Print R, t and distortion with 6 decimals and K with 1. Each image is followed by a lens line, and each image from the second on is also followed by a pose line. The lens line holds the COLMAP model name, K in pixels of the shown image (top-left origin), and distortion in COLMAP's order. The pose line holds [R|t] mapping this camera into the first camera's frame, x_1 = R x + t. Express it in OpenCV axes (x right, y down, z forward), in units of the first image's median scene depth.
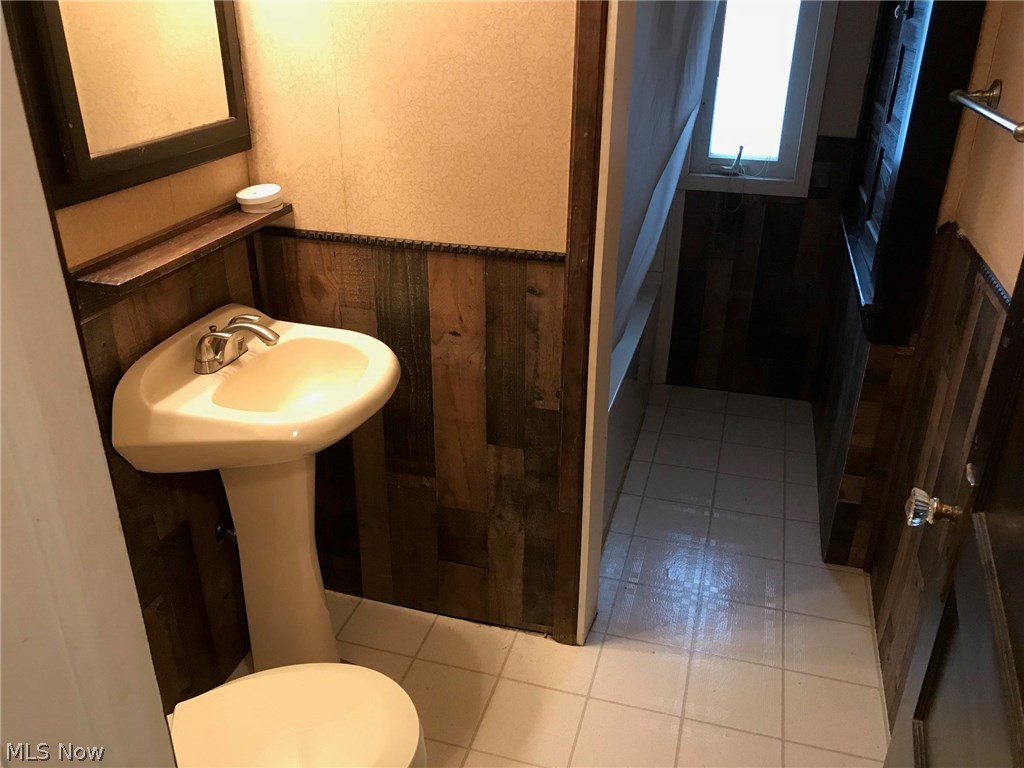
lens RADIAL K [[840.4, 0, 510.7], [0, 840.4, 383.8], [0, 0, 1]] dist [0.032650, -0.020083]
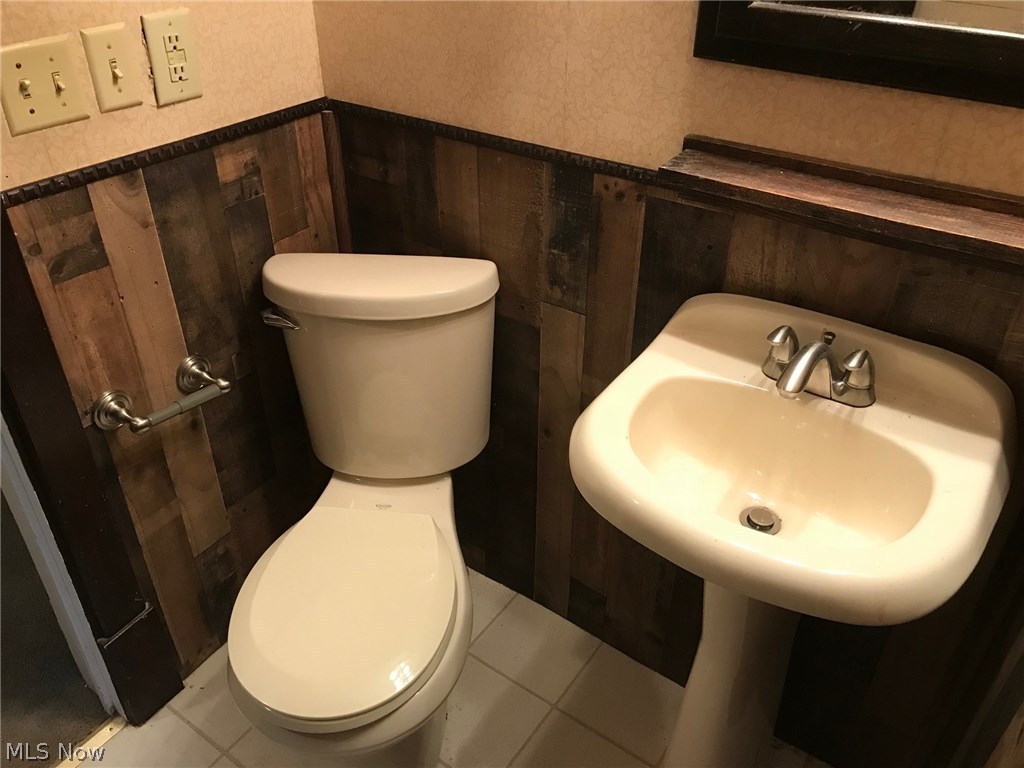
lens RADIAL K [[840.4, 0, 512.7], [0, 840.4, 381.8], [0, 0, 1]] dist [0.032650, -0.020083]
pose [[-0.324956, 0.530977, -0.782603, 0.256635], [-0.418253, 0.661500, 0.622481, -0.359364], [0.848215, 0.529605, 0.007125, 0.855504]]
